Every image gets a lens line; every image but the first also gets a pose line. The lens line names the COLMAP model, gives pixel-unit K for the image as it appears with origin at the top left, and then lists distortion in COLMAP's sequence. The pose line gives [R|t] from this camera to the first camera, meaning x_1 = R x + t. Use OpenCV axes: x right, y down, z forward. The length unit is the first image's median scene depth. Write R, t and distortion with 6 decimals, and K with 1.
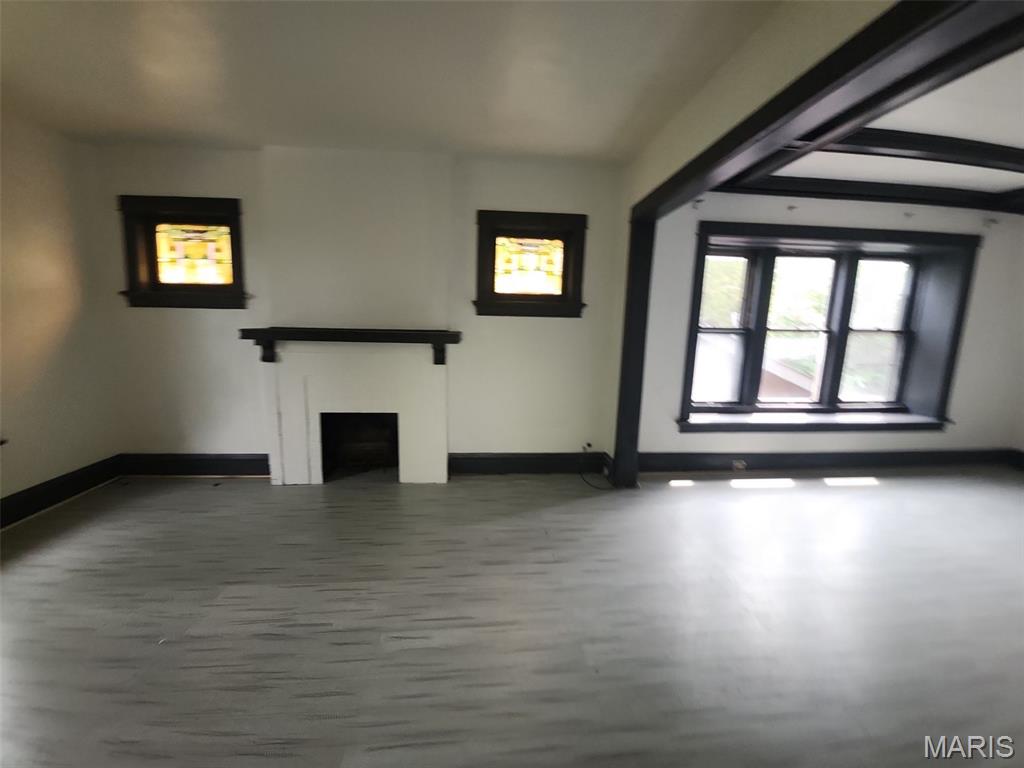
lens RADIAL K [[408.5, 0, 518.0], [0, 408.5, 380.3], [0, 0, 1]] dist [-0.014370, -0.000340]
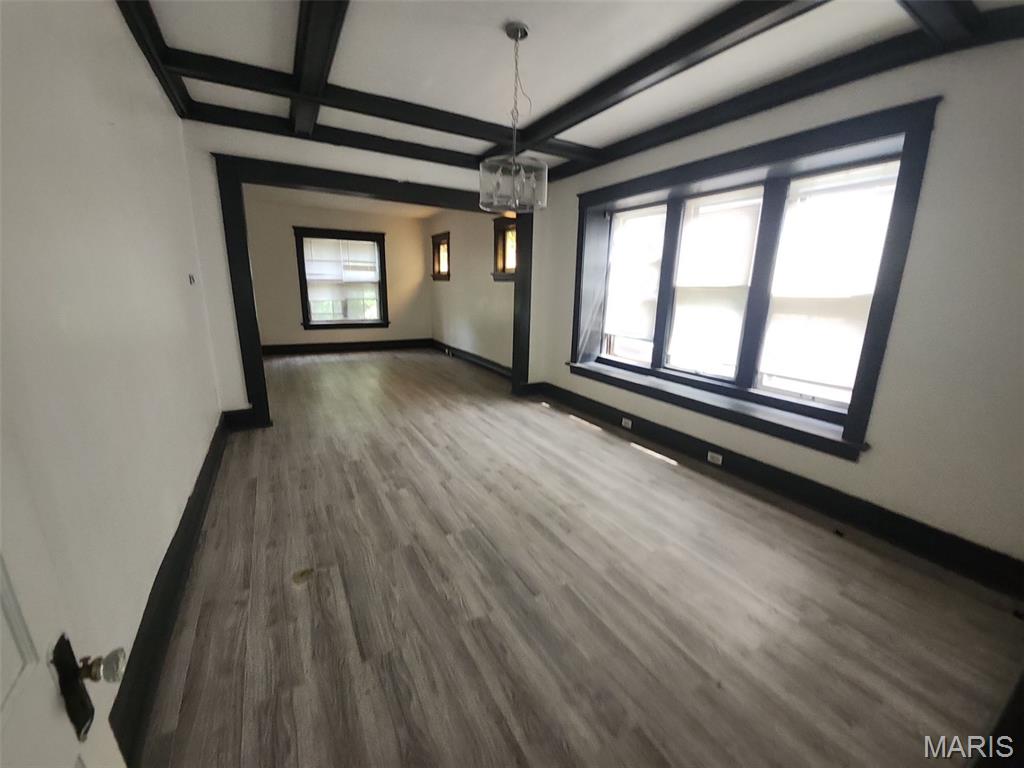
lens RADIAL K [[408.5, 0, 518.0], [0, 408.5, 380.3], [0, 0, 1]] dist [-0.014370, -0.000340]
pose [[0.441417, 0.189750, -0.877010, 1.296131], [-0.142334, 0.979817, 0.140354, -0.001764], [0.885942, 0.062873, 0.459516, 0.264705]]
